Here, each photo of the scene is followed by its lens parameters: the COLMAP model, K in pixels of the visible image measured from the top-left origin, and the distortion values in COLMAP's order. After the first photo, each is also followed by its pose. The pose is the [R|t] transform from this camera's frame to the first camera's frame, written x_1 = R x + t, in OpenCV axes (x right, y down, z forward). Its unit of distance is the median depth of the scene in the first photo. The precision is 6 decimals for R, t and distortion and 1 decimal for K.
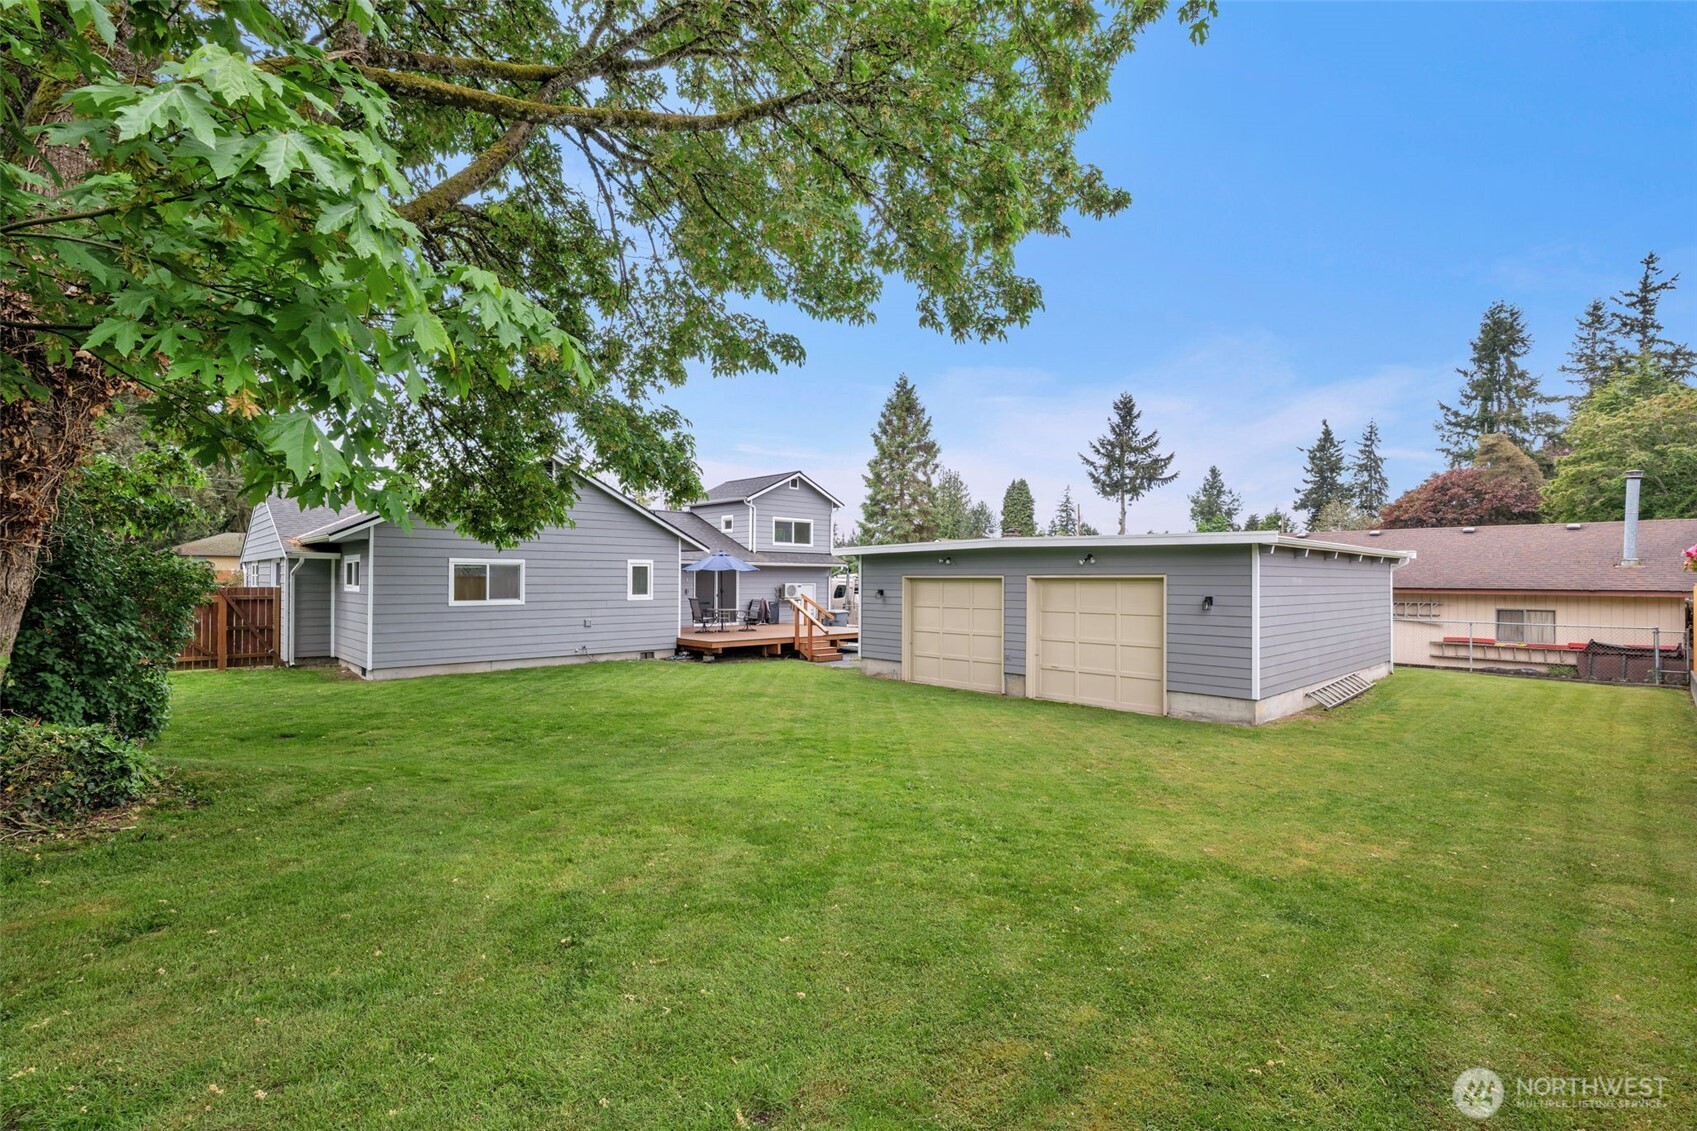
lens RADIAL K [[760.3, 0, 846.5], [0, 760.3, 572.7], [0, 0, 1]] dist [0.000992, -0.000223]
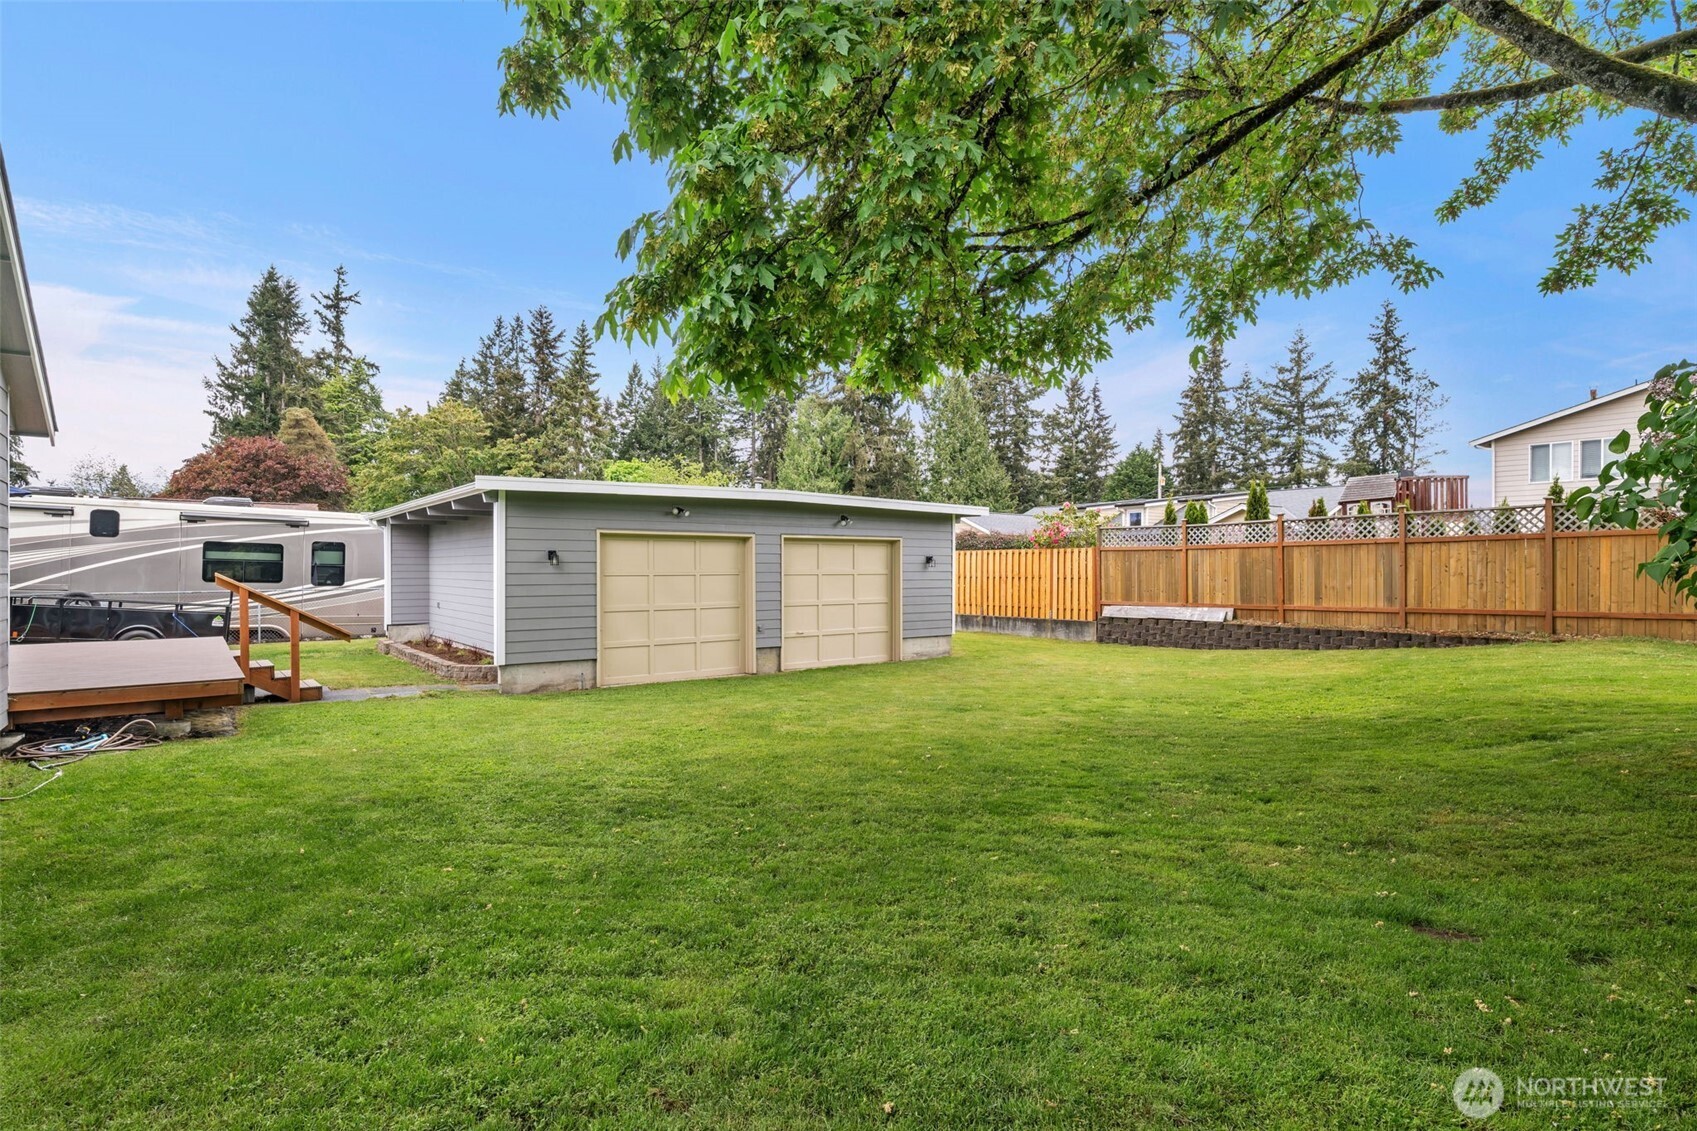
lens RADIAL K [[855.3, 0, 861.3], [0, 855.3, 567.3], [0, 0, 1]] dist [-0.000640, -0.000139]
pose [[0.095991, -0.004975, 0.995370, -0.627945], [-0.009504, 0.999937, 0.005915, 0.029198], [-0.995337, -0.010028, 0.095938, 0.679712]]
